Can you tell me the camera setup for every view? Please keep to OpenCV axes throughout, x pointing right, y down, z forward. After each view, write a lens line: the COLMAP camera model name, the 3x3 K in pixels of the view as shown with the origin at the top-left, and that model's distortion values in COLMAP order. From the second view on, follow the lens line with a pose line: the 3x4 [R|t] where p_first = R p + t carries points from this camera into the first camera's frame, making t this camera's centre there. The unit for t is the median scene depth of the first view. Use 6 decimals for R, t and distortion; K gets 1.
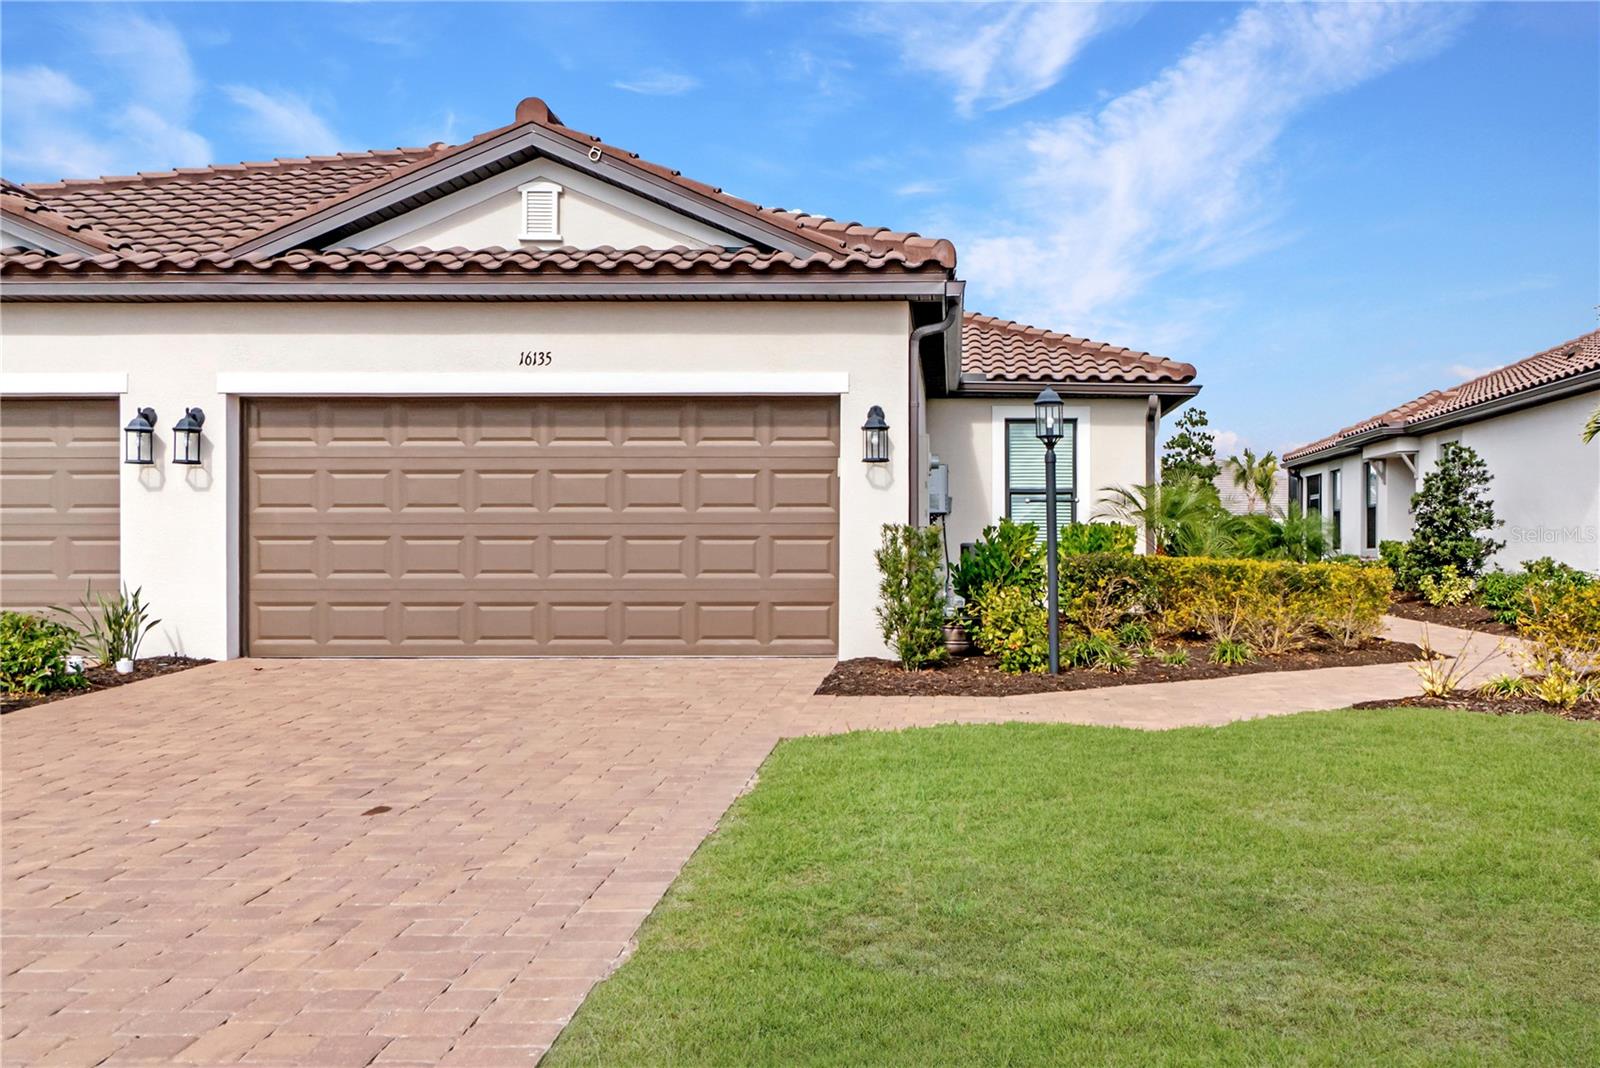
lens RADIAL K [[1359.8, 0, 800.7], [0, 1359.8, 565.2], [0, 0, 1]] dist [-0.008791, -0.007271]
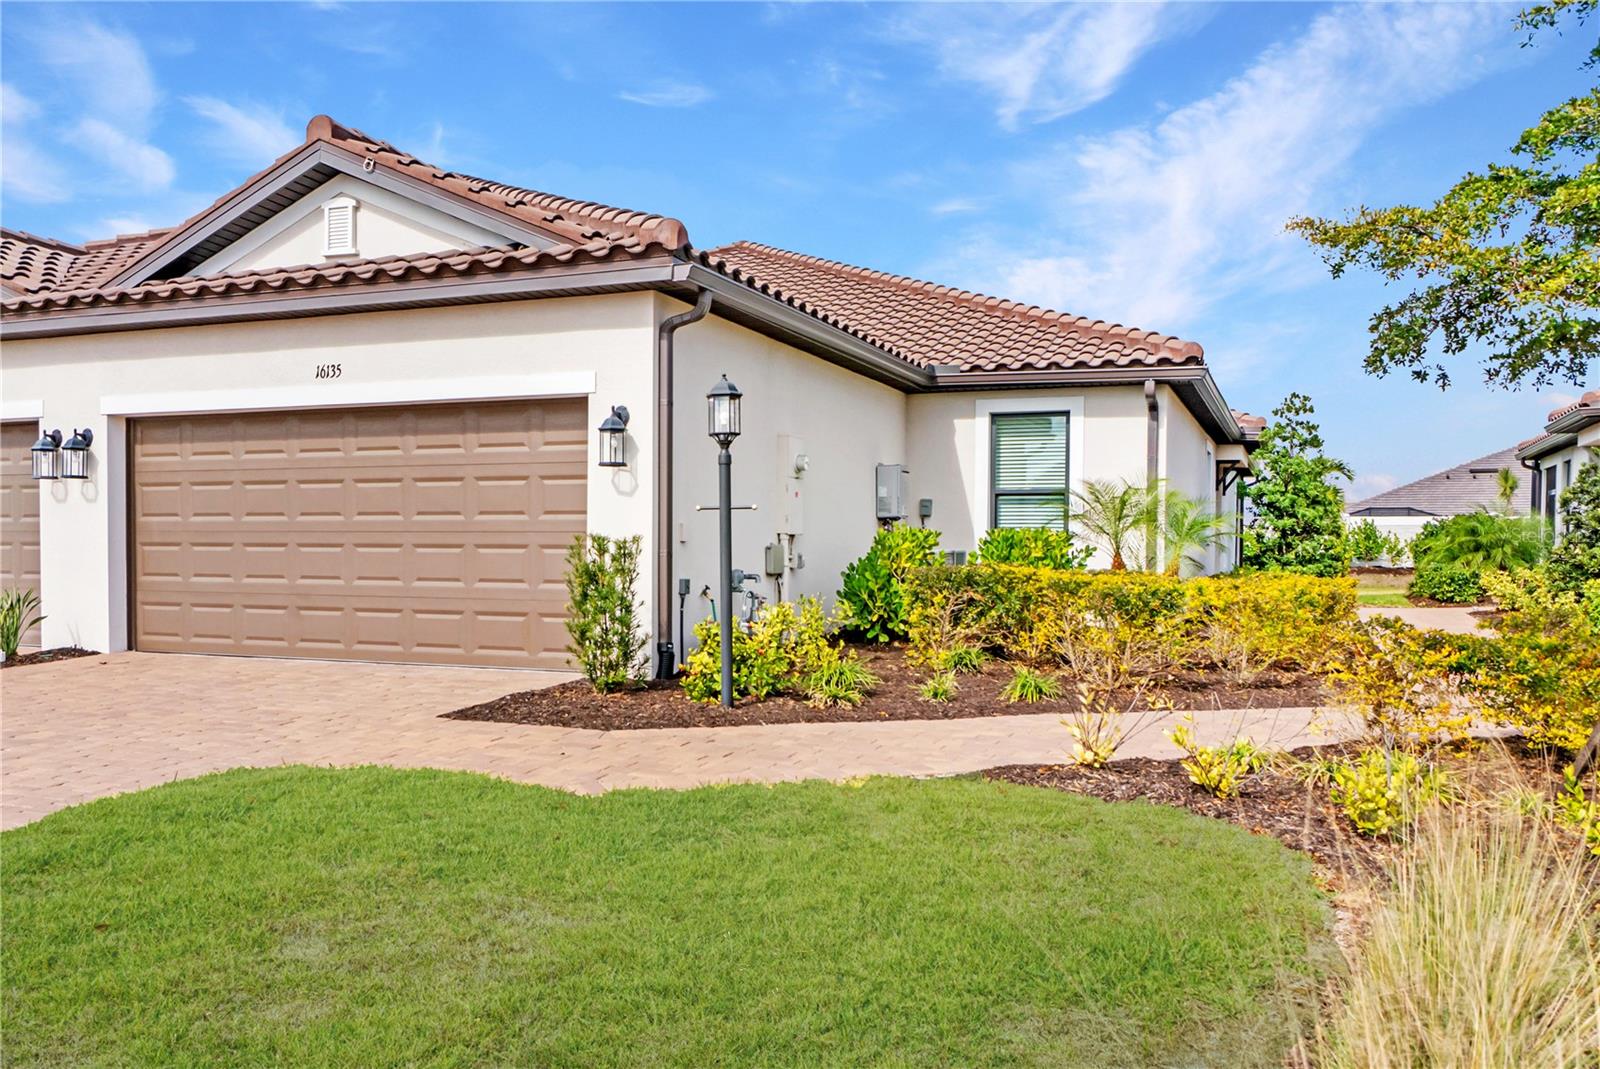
lens RADIAL K [[1226.5, 0, 800.1], [0, 1226.5, 586.5], [0, 0, 1]] dist [-0.005135, -0.000950]
pose [[0.933635, 0.017809, -0.357784, 0.465359], [-0.008818, 0.999603, 0.026745, -0.016912], [0.358118, -0.021815, 0.933421, 0.254064]]
